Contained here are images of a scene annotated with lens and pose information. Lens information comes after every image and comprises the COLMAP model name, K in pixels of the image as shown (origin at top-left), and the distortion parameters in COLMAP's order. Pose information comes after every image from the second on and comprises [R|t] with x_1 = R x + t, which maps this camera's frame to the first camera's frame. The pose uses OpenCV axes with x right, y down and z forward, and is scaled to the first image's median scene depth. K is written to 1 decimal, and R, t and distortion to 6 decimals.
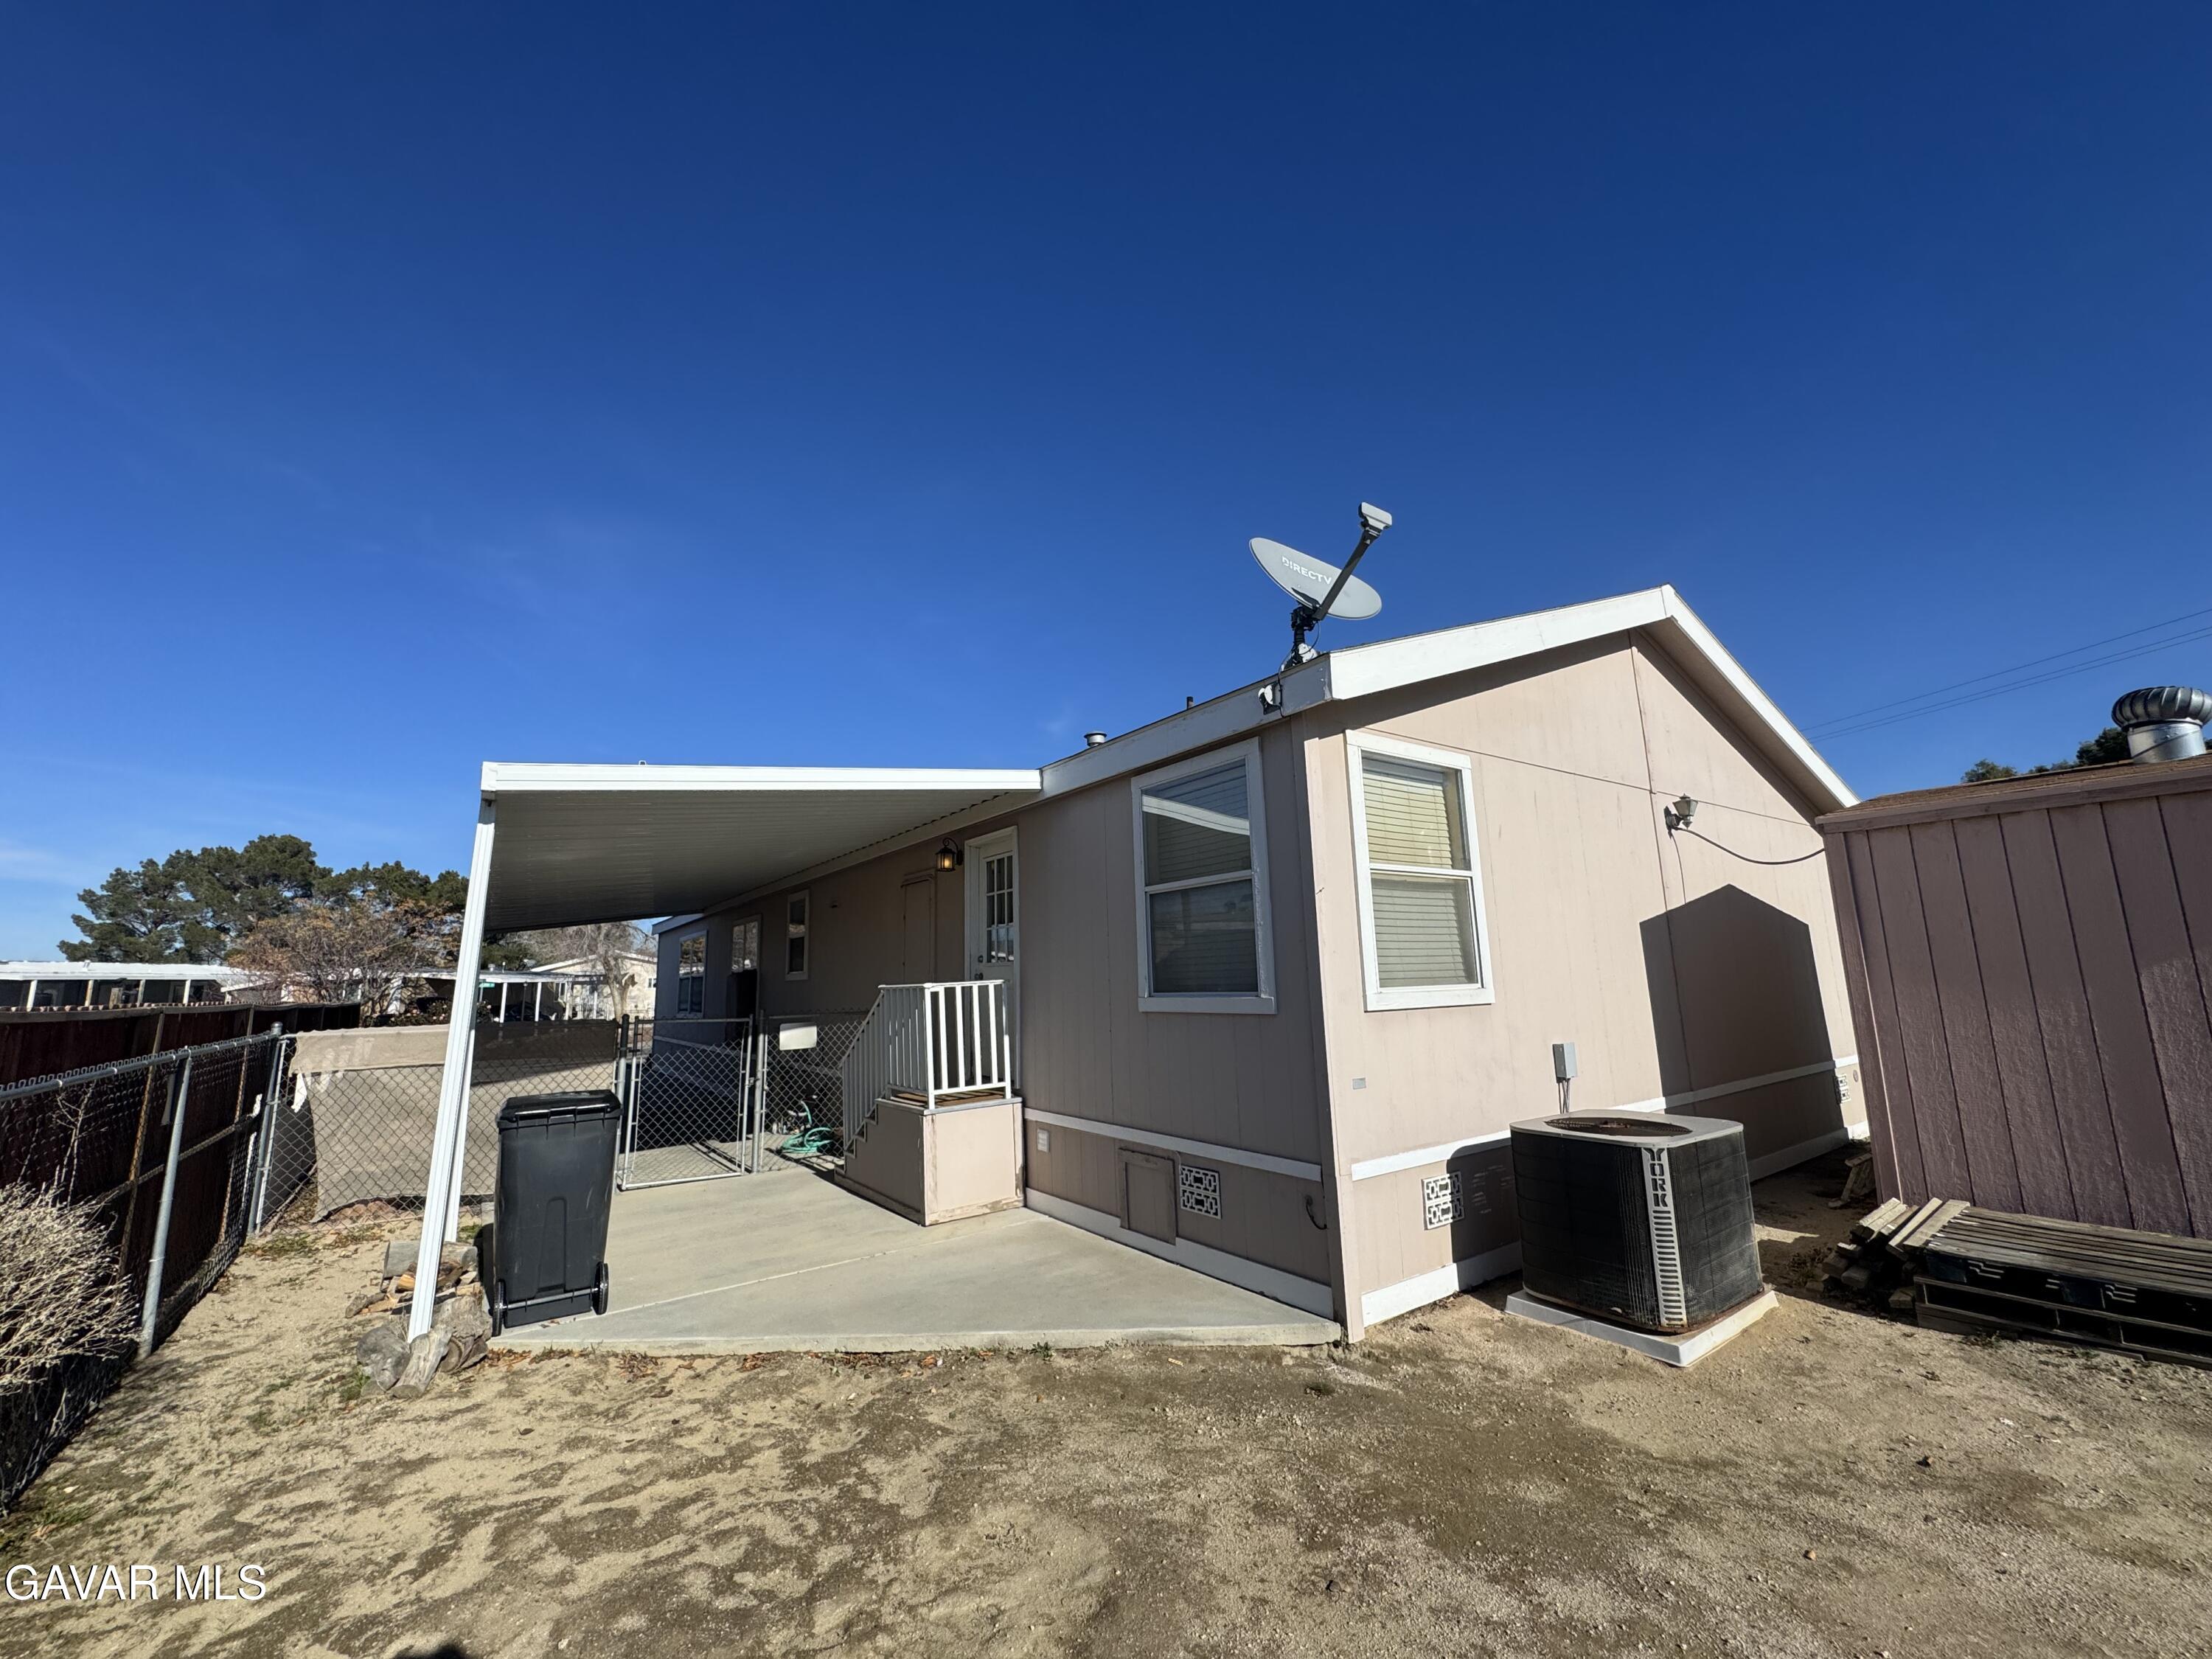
lens RADIAL K [[883.9, 0, 1097.3], [0, 883.9, 833.2], [0, 0, 1]] dist [-0.006554, 0.001070]
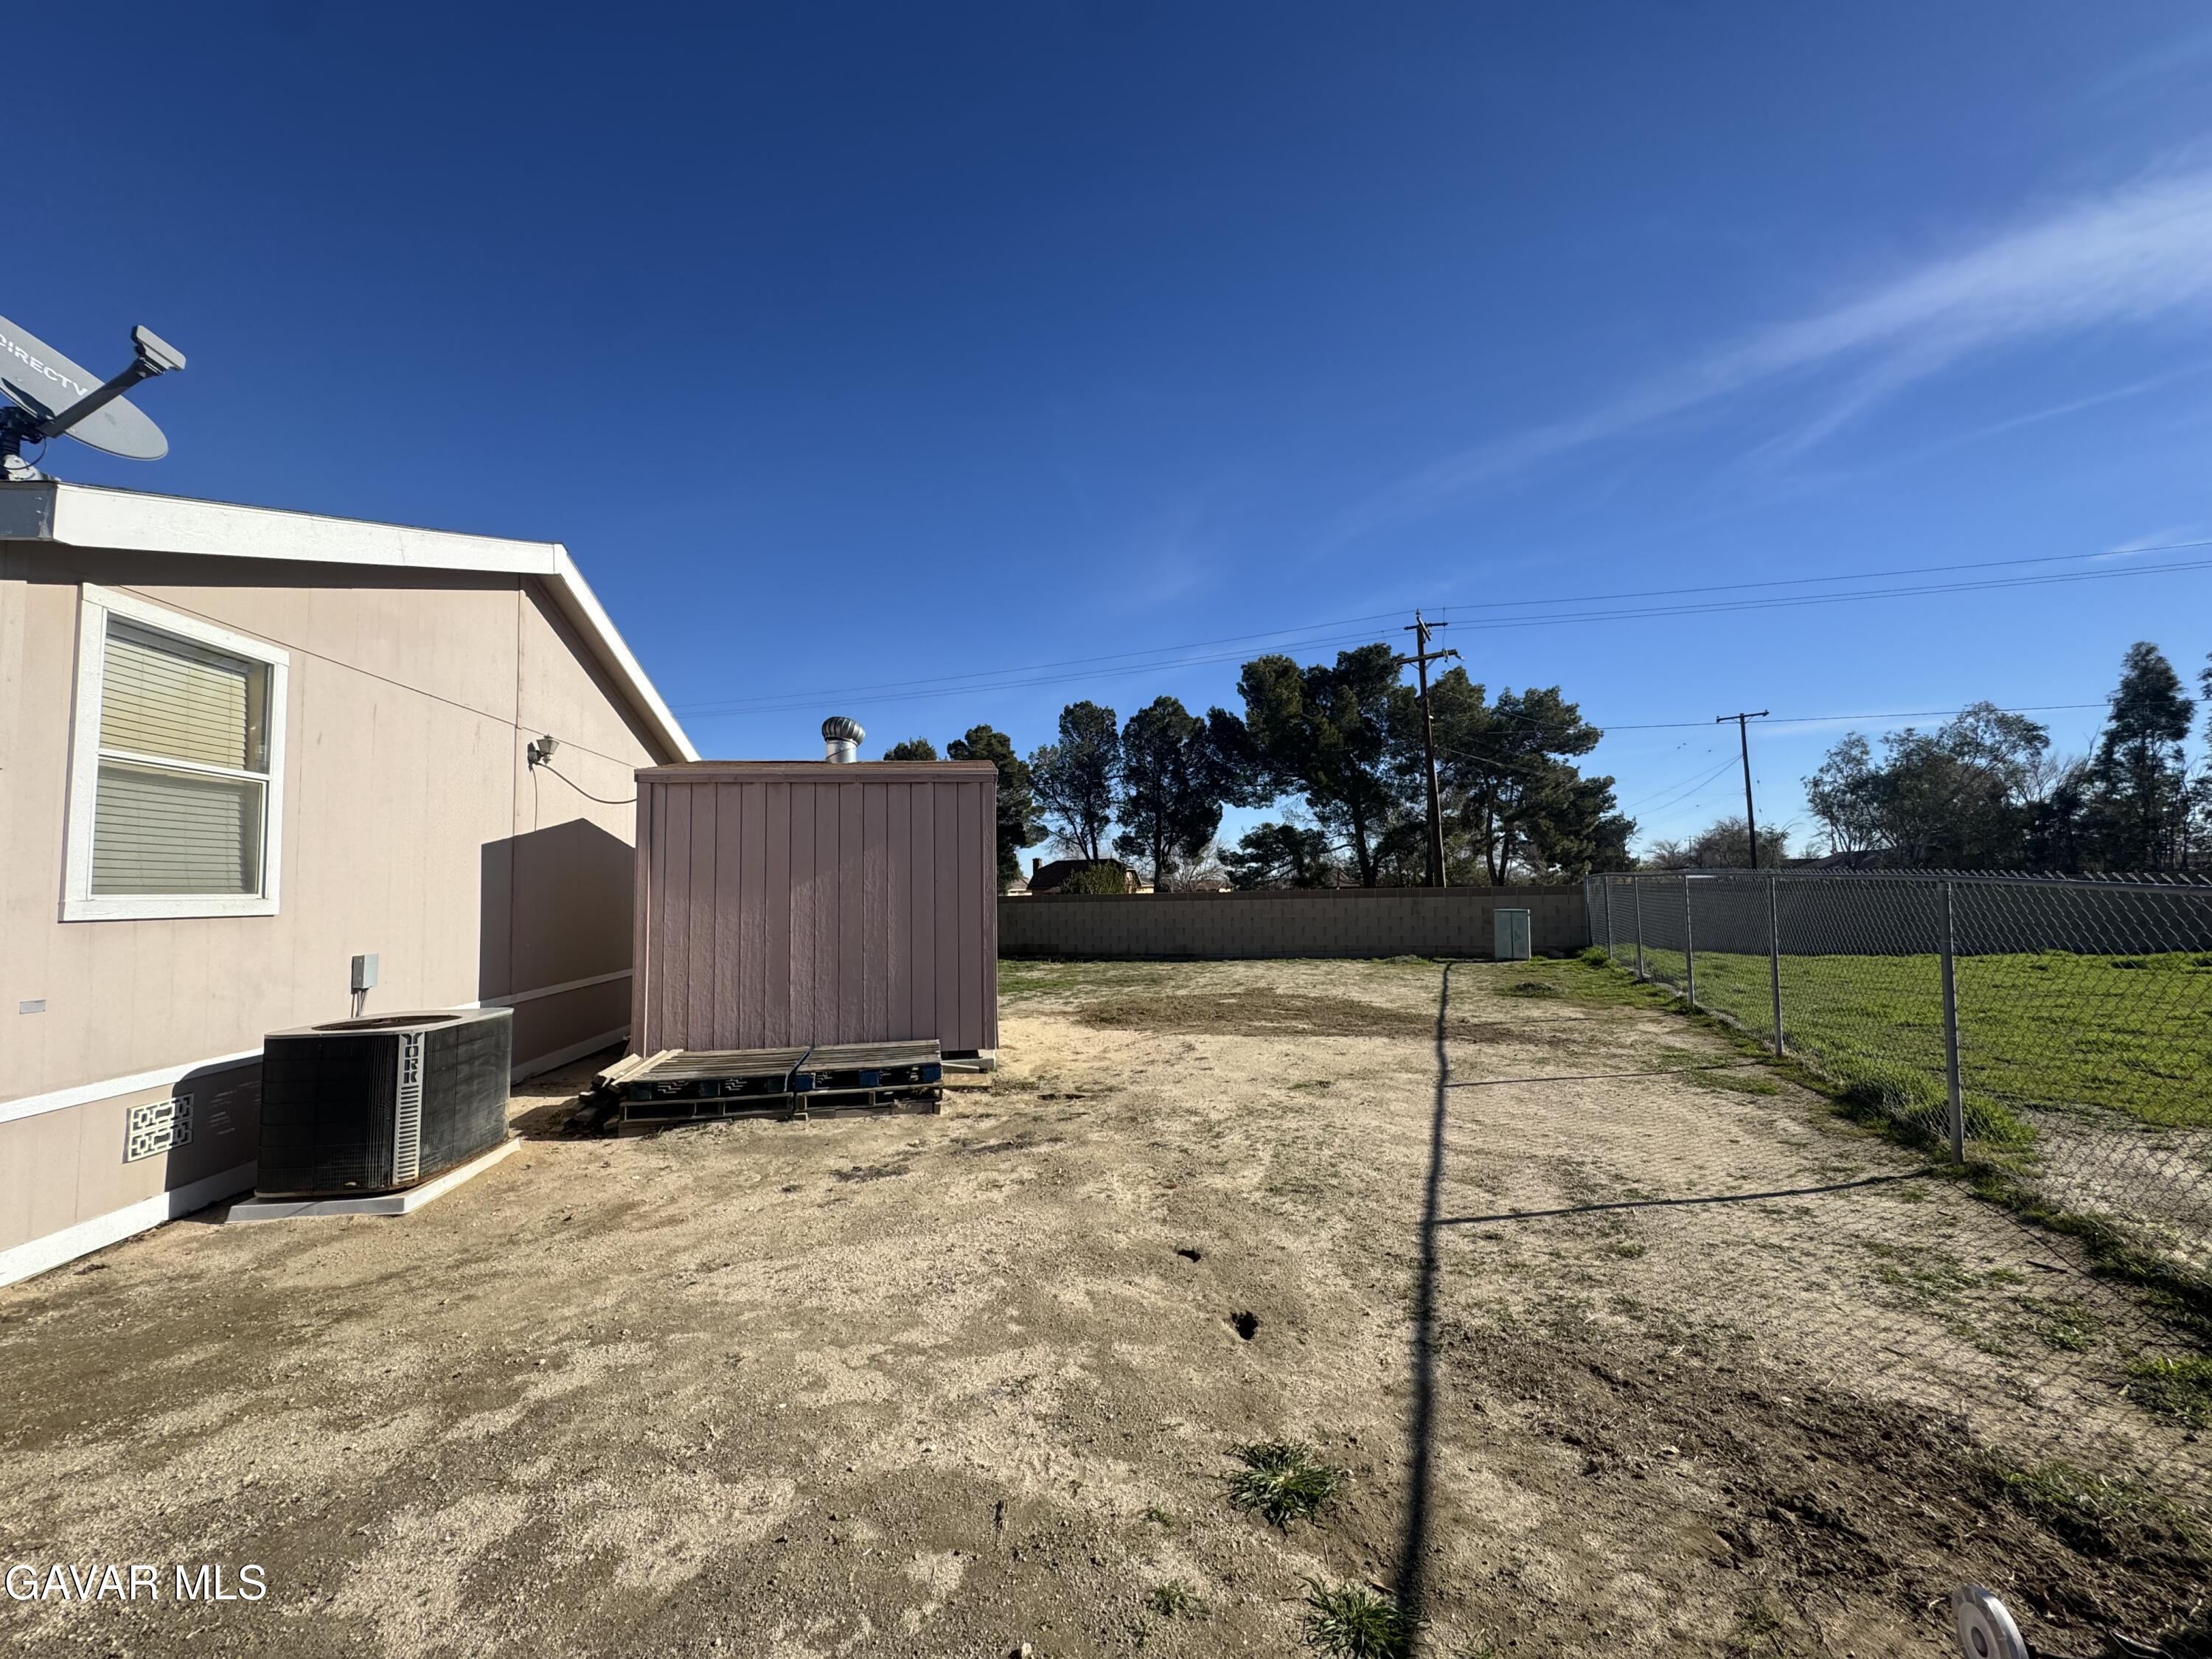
lens RADIAL K [[883.9, 0, 1109.9], [0, 883.9, 827.7], [0, 0, 1]] dist [-0.006554, 0.001070]
pose [[0.461250, 0.076008, 0.884009, 0.021898], [-0.133551, 0.990920, -0.015518, -0.006953], [-0.877162, -0.110903, 0.467213, -0.266359]]
